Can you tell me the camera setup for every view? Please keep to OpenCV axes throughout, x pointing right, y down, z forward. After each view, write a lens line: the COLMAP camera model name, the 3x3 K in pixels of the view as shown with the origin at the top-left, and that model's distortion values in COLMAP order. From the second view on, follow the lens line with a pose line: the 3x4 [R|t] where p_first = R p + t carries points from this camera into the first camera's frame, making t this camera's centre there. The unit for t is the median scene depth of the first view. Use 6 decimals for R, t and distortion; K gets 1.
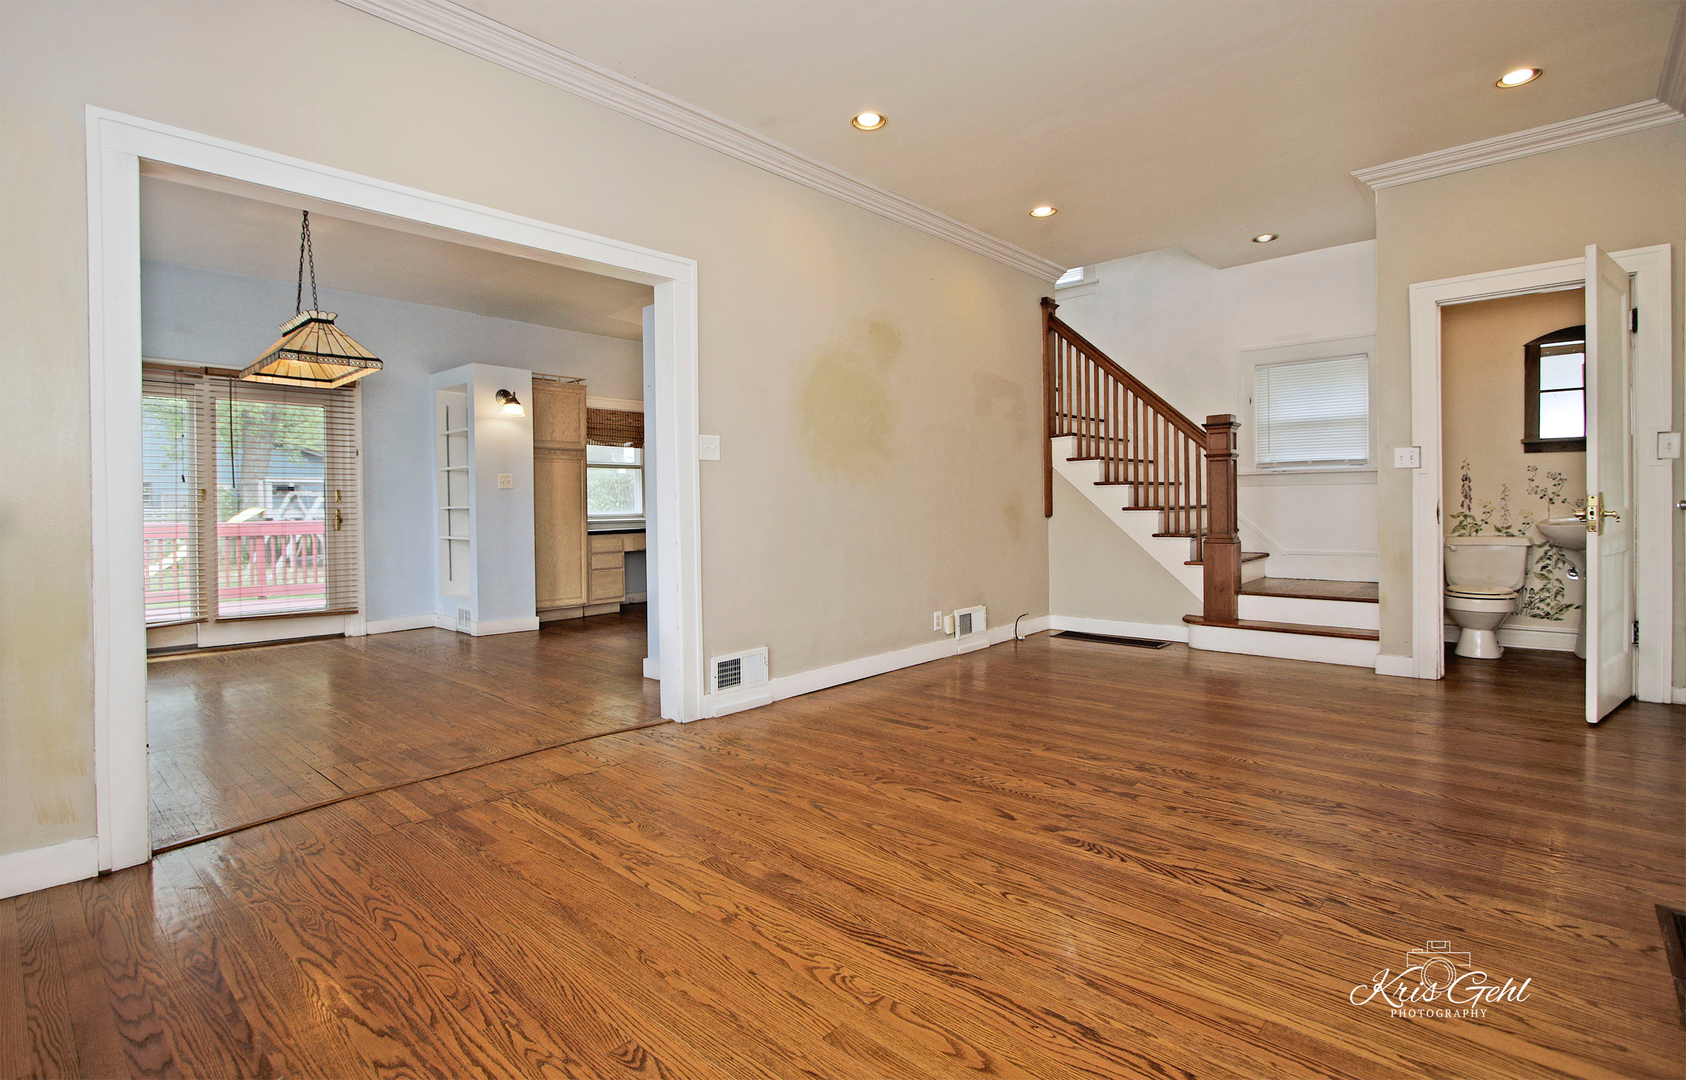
lens RADIAL K [[793.7, 0, 848.5], [0, 793.7, 526.2], [0, 0, 1]] dist [-0.015980, -0.000895]
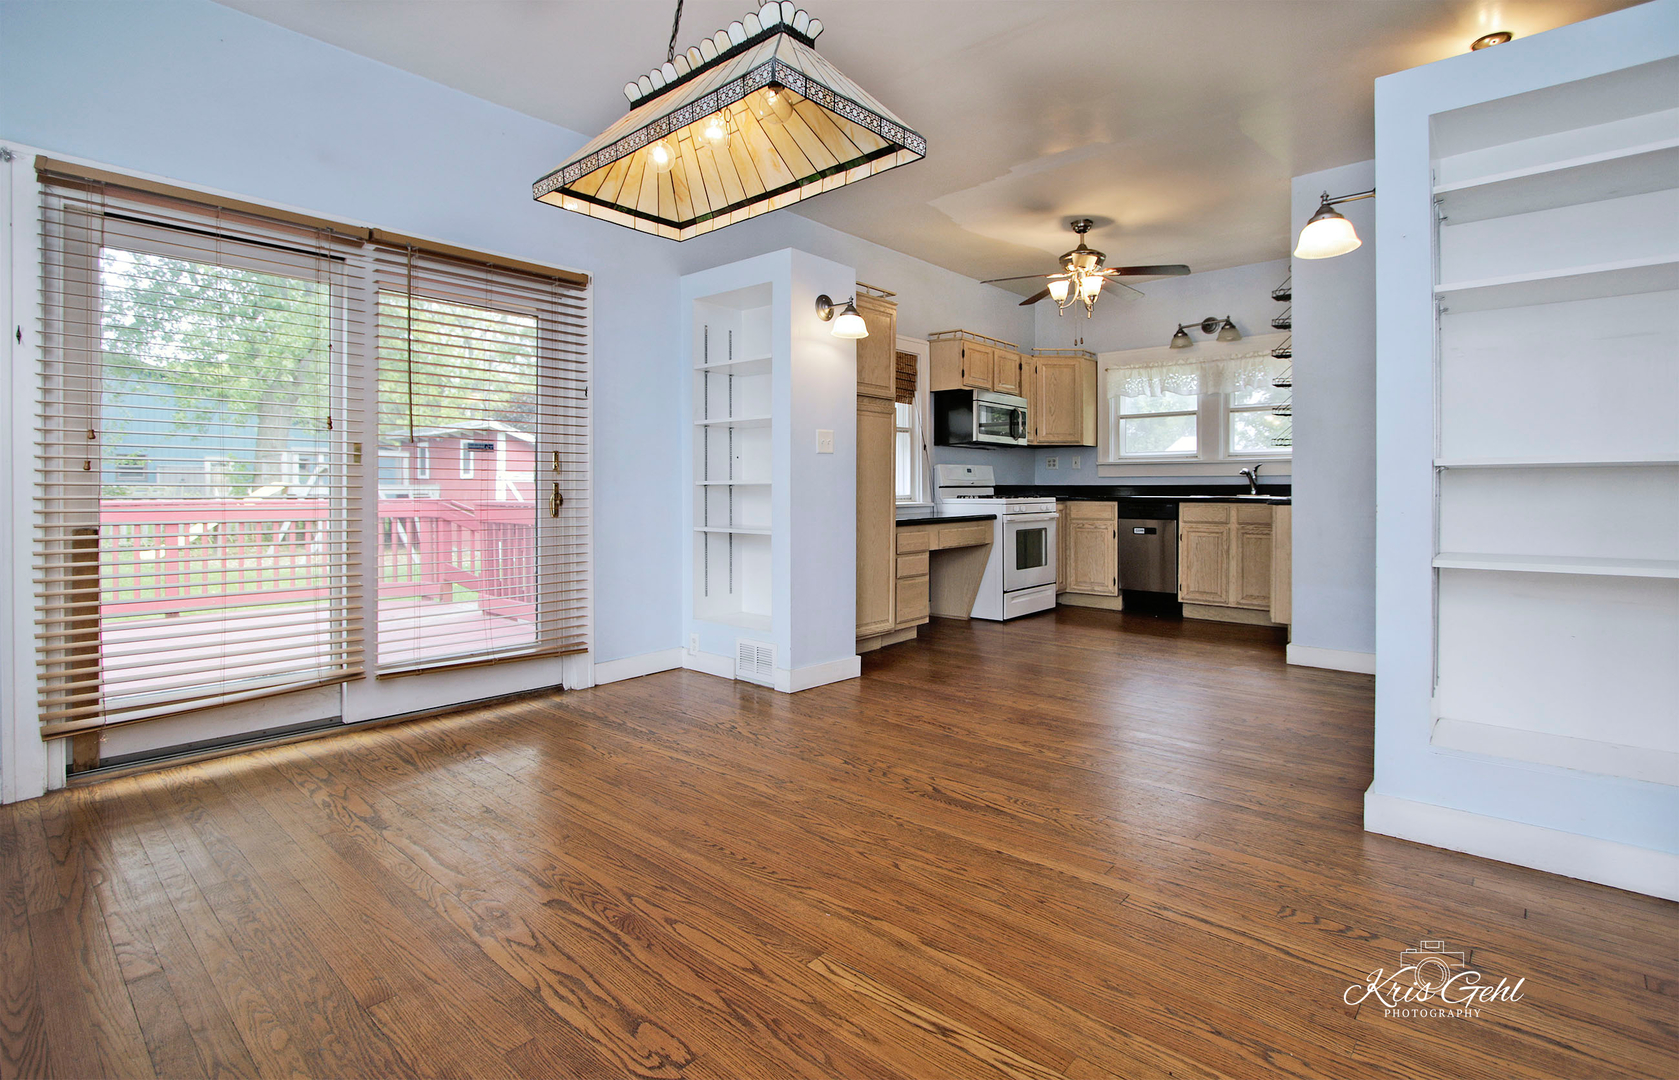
lens RADIAL K [[790.4, 0, 866.5], [0, 790.4, 496.8], [0, 0, 1]] dist [-0.015980, -0.000895]
pose [[0.999591, 0.011035, 0.026394, -0.466999], [-0.010594, 0.999803, -0.016773, -0.002943], [-0.026574, 0.016487, 0.999511, 0.421071]]
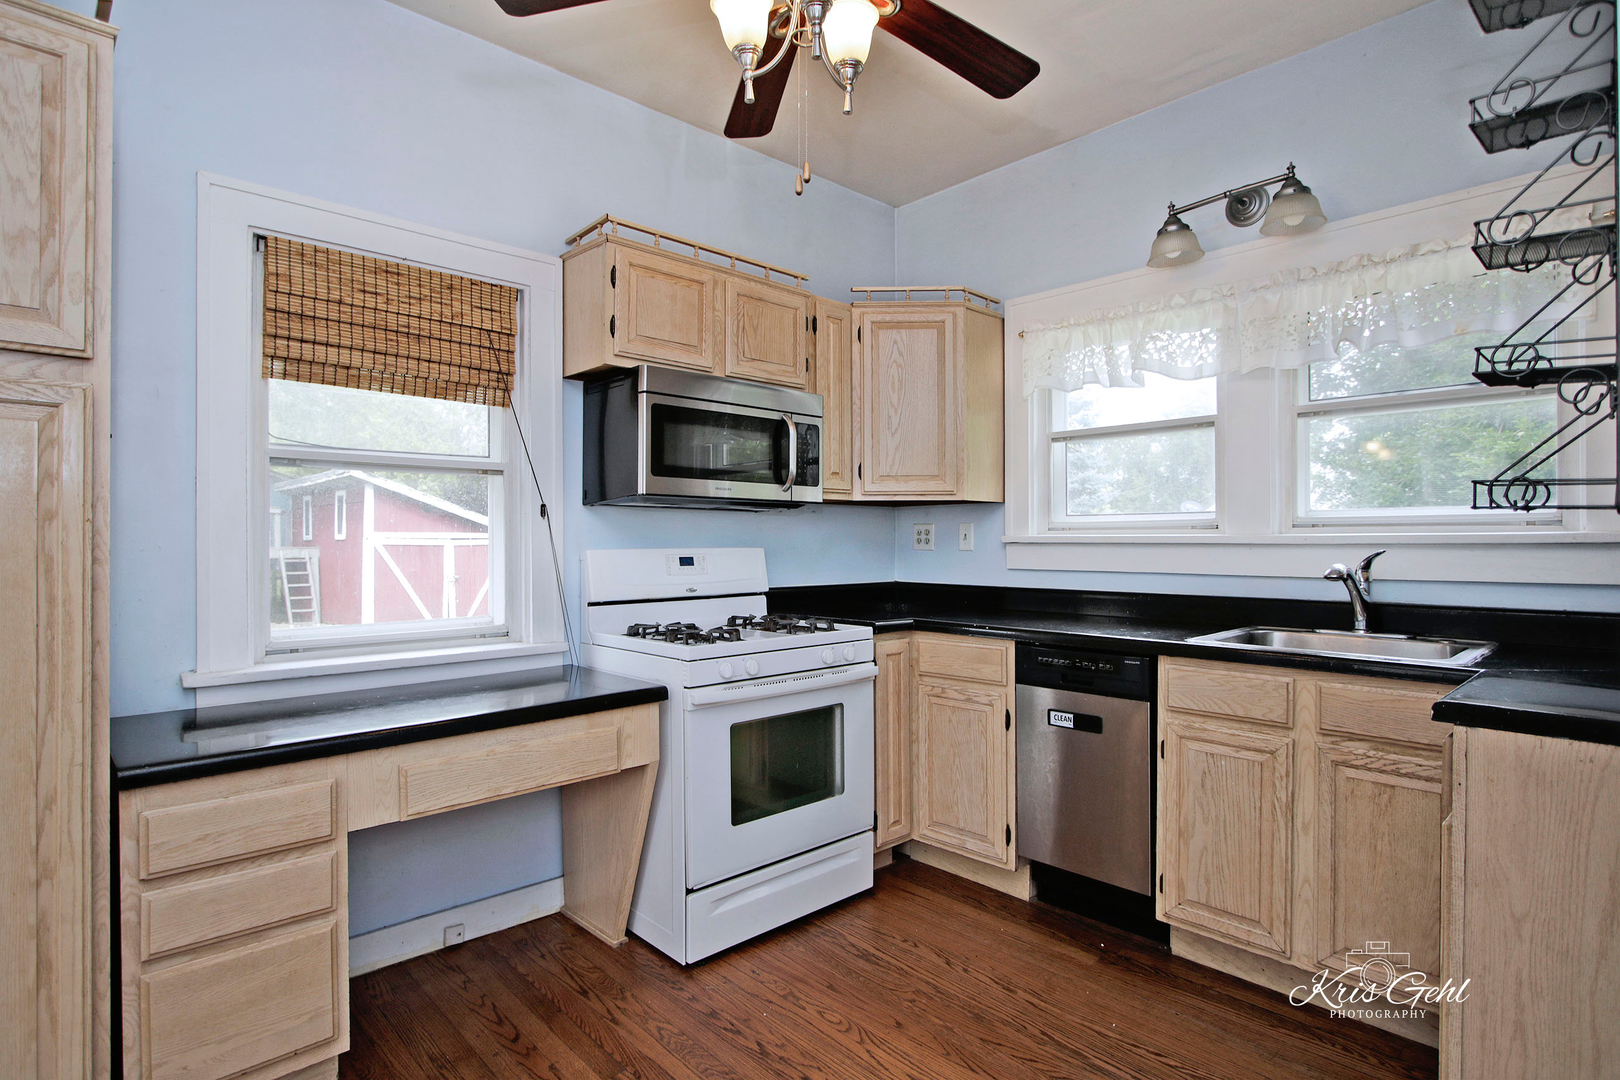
lens RADIAL K [[842.8, 0, 866.6], [0, 842.8, 549.3], [0, 0, 1]] dist [-0.021012, -0.000312]
pose [[0.999720, 0.007530, -0.022451, -0.173743], [-0.007893, 0.999839, -0.016140, -0.059274], [0.022325, 0.016313, 0.999618, 1.008455]]
